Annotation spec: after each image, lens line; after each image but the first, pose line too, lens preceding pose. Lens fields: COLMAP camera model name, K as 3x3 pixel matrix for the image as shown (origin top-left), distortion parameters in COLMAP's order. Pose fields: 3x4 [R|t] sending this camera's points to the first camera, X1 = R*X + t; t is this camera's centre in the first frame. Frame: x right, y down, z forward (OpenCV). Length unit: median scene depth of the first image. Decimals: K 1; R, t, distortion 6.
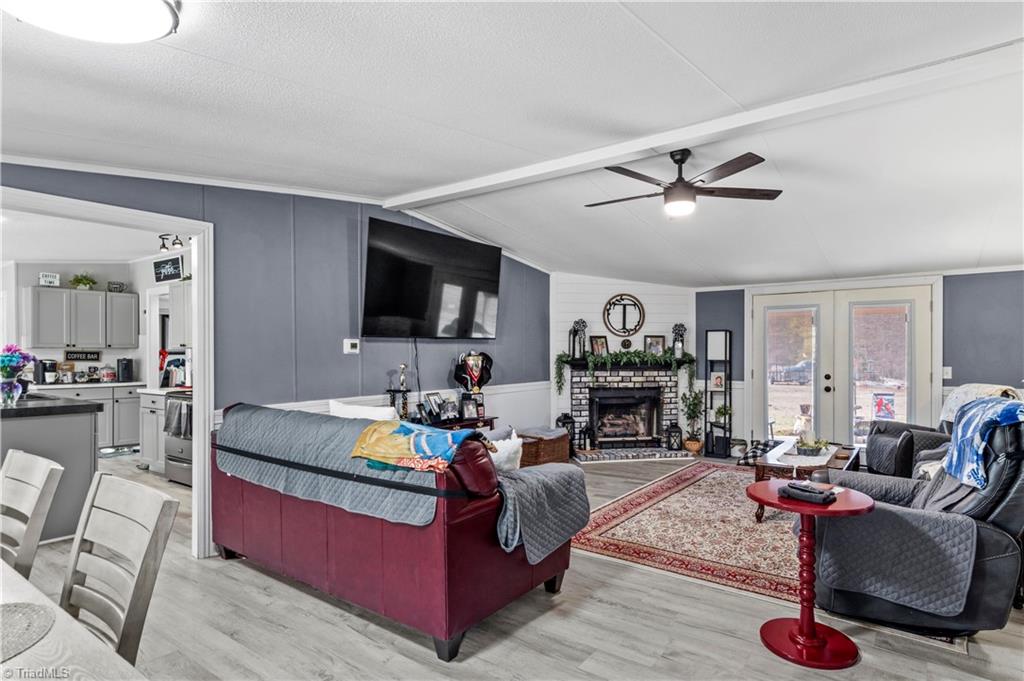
lens RADIAL K [[551.2, 0, 530.7], [0, 551.2, 356.2], [0, 0, 1]] dist [0.003329, 0.001120]
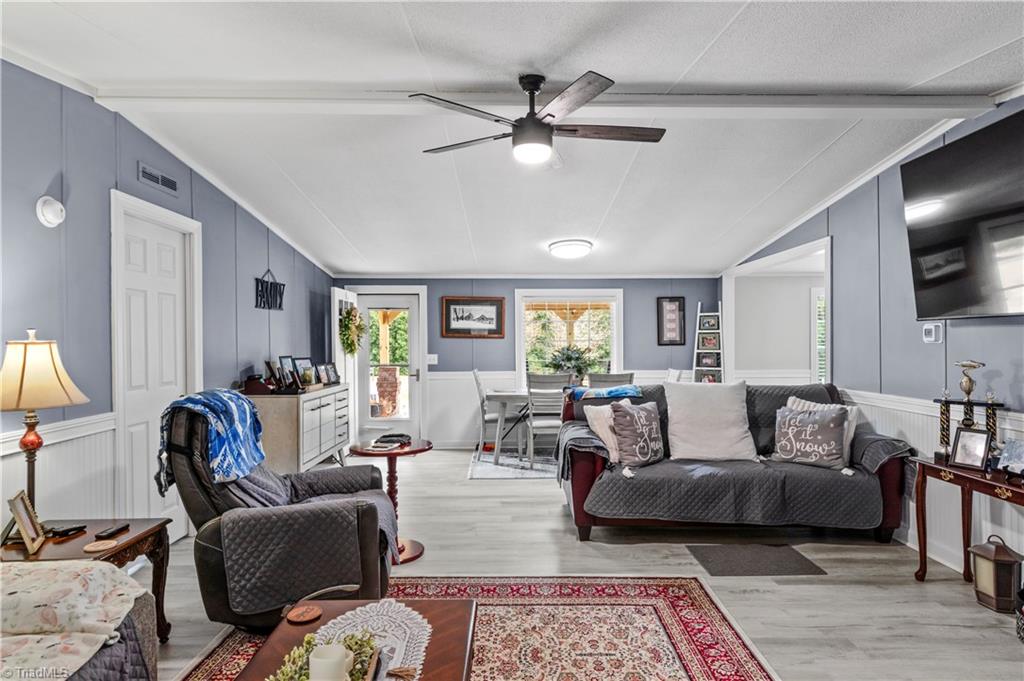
lens RADIAL K [[551.2, 0, 512.7], [0, 551.2, 340.3], [0, 0, 1]] dist [0.003329, 0.001120]
pose [[-0.812124, 0.000409, -0.583484, 0.719910], [-0.001806, 0.999993, 0.003215, -0.015765], [0.583482, 0.003664, -0.812118, 1.553832]]
